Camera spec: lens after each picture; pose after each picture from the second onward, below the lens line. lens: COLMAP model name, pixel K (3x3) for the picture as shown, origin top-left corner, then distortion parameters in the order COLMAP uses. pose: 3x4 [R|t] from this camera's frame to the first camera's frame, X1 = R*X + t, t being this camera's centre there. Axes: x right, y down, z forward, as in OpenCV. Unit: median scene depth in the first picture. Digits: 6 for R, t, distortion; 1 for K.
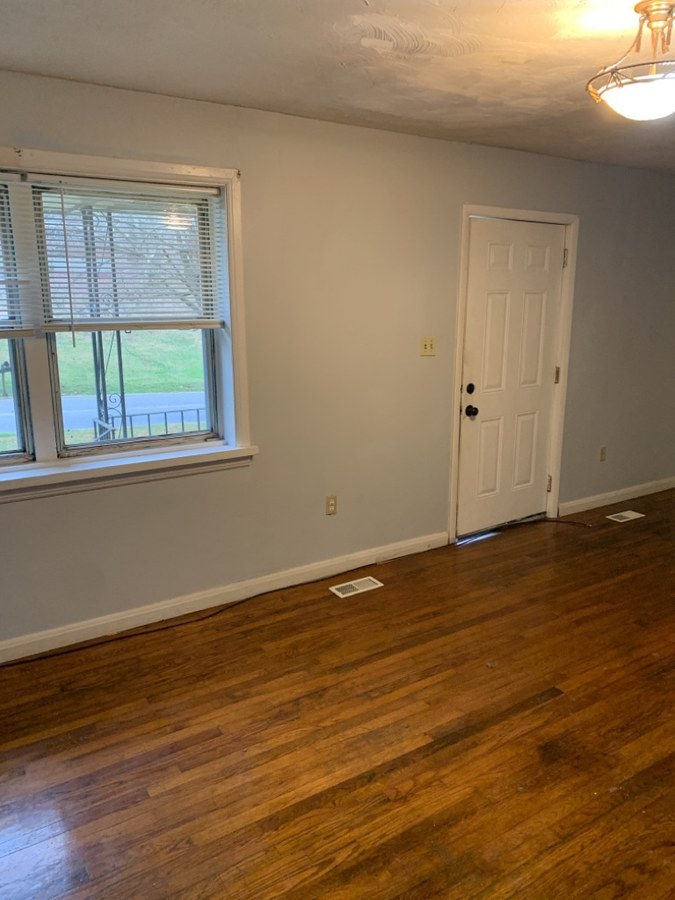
lens RADIAL K [[684.3, 0, 344.4], [0, 684.3, 450.9], [0, 0, 1]] dist [0.013203, -0.010819]
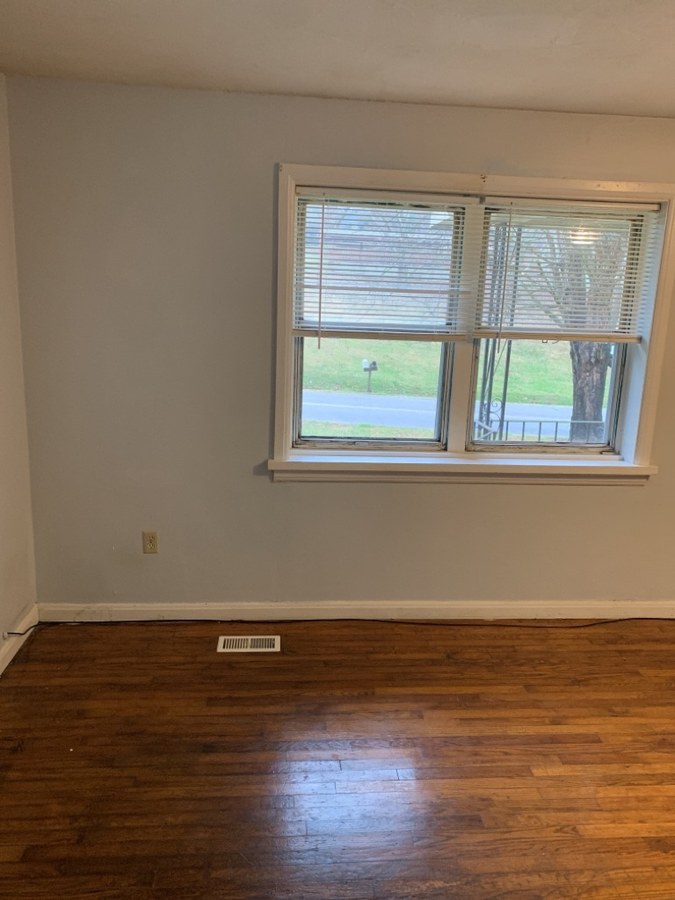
lens RADIAL K [[684.3, 0, 339.6], [0, 684.3, 450.2], [0, 0, 1]] dist [0.013203, -0.010819]
pose [[0.878518, 0.134315, -0.458439, -0.091791], [-0.142094, 0.989696, 0.017667, 0.019445], [0.456088, 0.049621, 0.888550, -0.080507]]
